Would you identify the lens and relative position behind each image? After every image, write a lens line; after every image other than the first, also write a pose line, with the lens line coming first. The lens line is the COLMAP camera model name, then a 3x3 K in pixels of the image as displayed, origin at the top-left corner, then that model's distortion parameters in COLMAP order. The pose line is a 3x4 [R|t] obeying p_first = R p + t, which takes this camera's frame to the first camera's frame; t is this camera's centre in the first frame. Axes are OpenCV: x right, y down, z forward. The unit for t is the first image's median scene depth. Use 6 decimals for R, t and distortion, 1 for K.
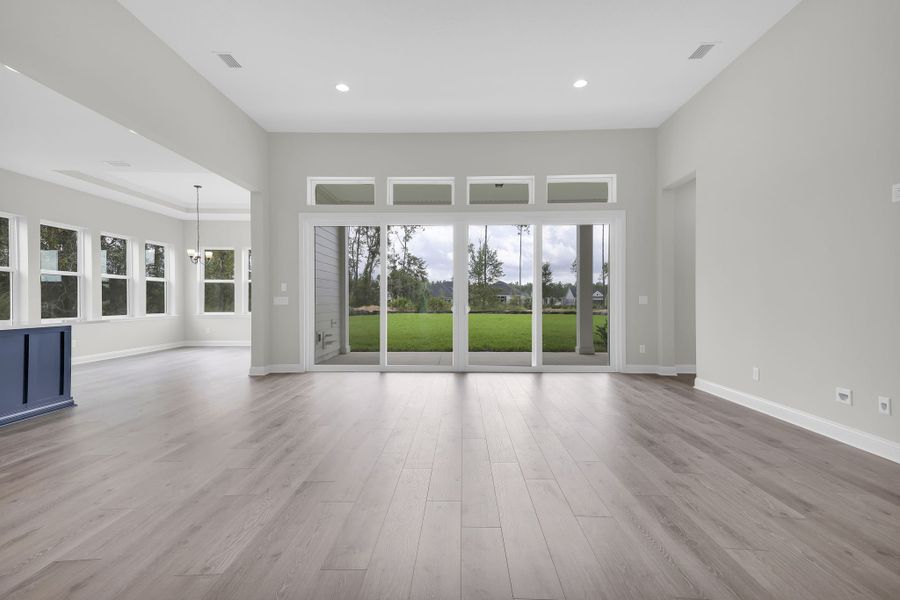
lens RADIAL K [[387.7, 0, 445.7], [0, 387.7, 304.9], [0, 0, 1]] dist [0.002333, 0.000440]
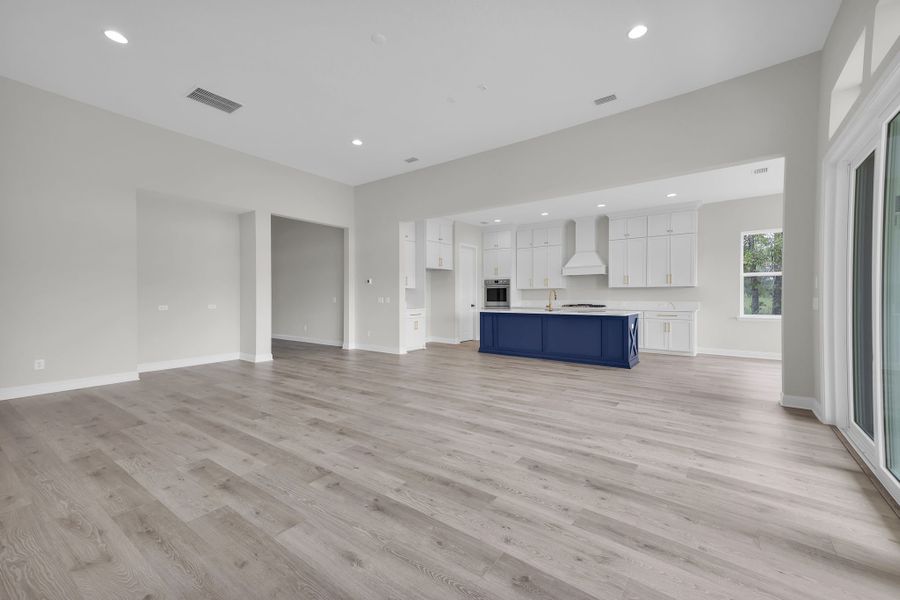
lens RADIAL K [[387.7, 0, 449.0], [0, 387.7, 303.9], [0, 0, 1]] dist [0.002333, 0.000440]
pose [[-0.554733, 0.007035, -0.831999, 0.188712], [0.000015, 0.999964, 0.008445, -0.002391], [0.832028, 0.004672, -0.554713, 0.366905]]
